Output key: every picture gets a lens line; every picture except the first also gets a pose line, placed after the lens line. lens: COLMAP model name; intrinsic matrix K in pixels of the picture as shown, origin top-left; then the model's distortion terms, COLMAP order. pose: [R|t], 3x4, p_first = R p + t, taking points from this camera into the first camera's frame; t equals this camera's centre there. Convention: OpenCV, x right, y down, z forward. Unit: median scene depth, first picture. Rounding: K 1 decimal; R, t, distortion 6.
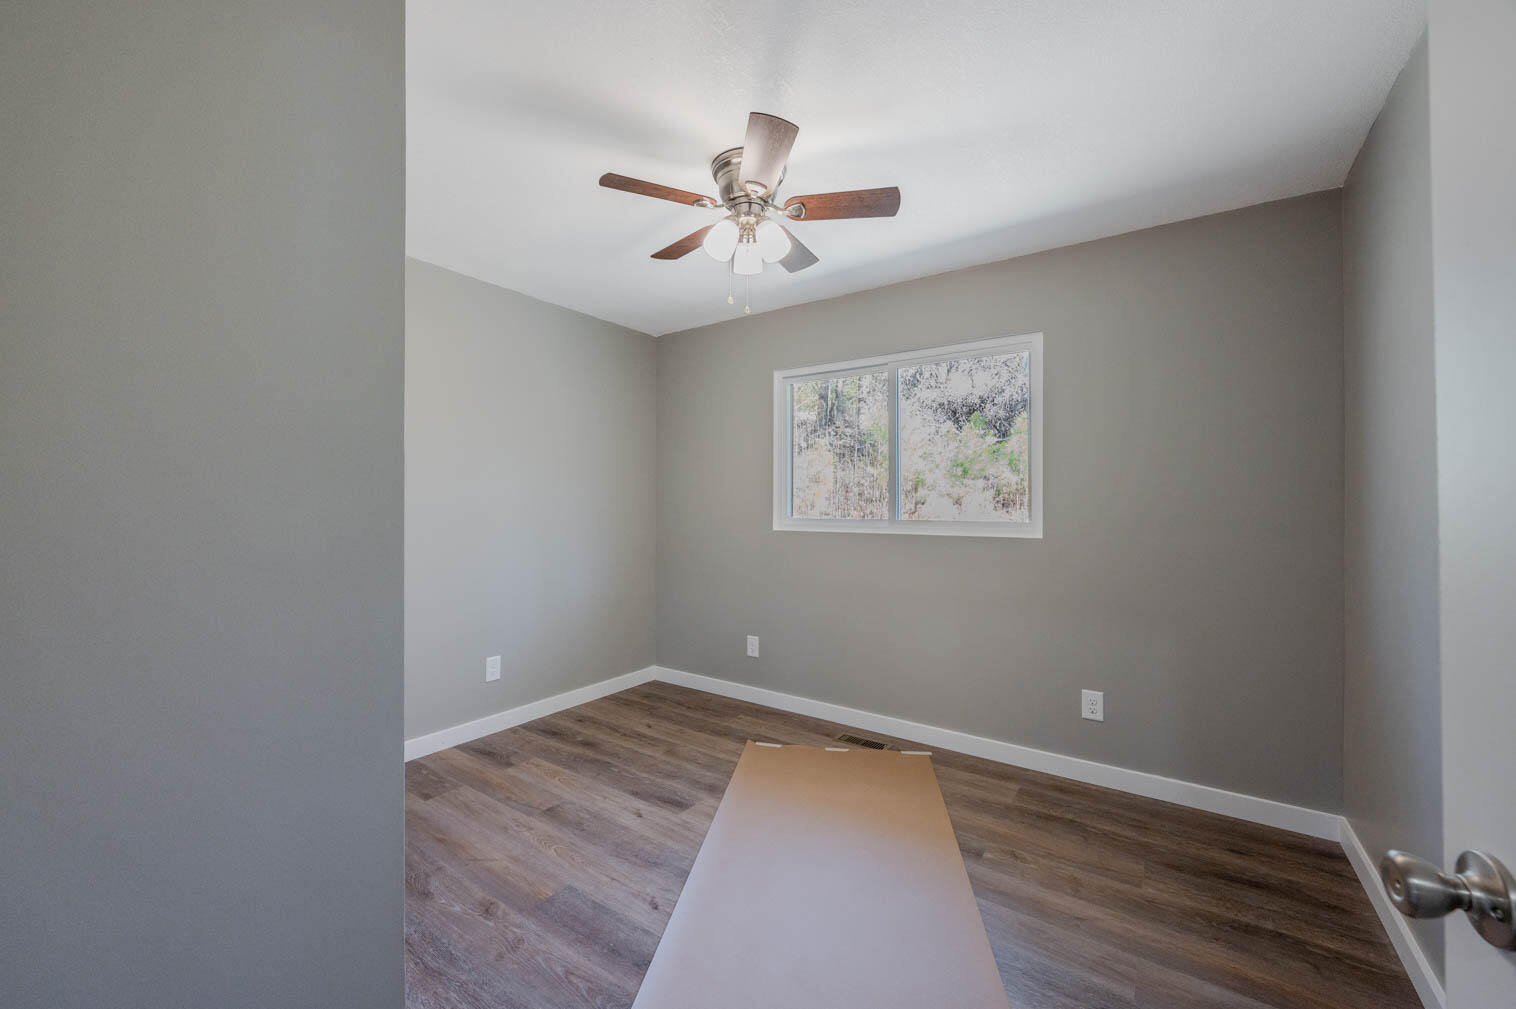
lens RADIAL K [[599.8, 0, 758.0], [0, 599.8, 504.5], [0, 0, 1]] dist [-0.000772, 0.000156]
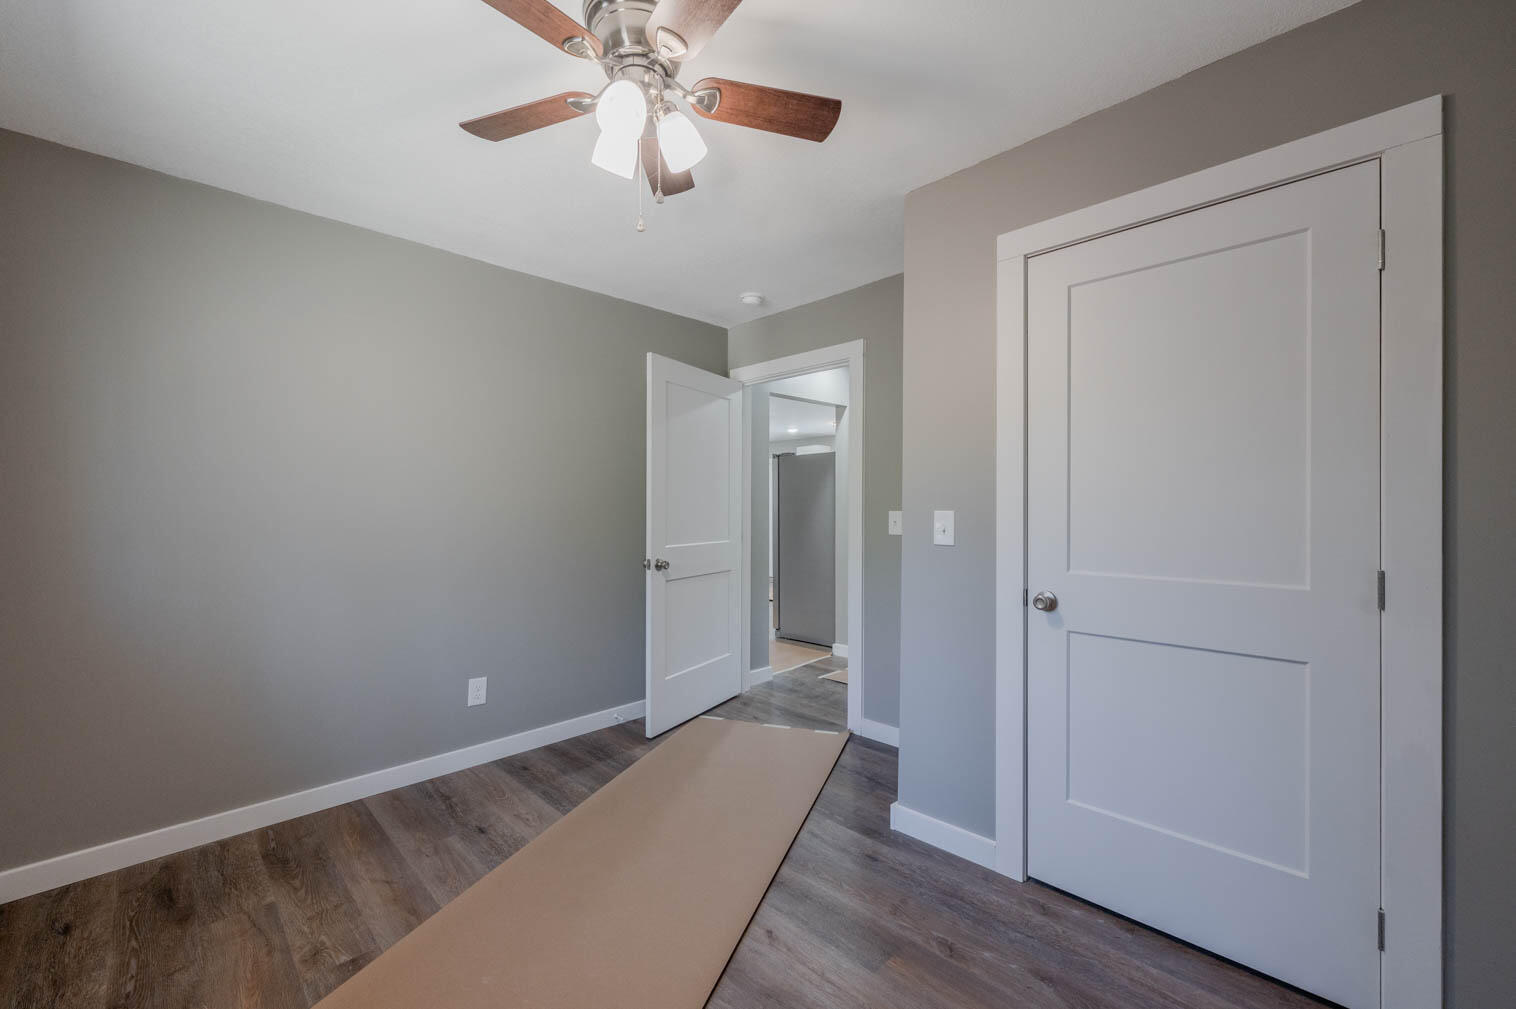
lens RADIAL K [[614.2, 0, 758.0], [0, 614.2, 510.6], [0, 0, 1]] dist [-0.000093, 0.000037]
pose [[-0.981962, -0.003272, 0.189050, -0.326494], [-0.002897, 0.999993, 0.002256, 0.005829], [-0.189056, 0.001667, -0.981965, 1.912537]]
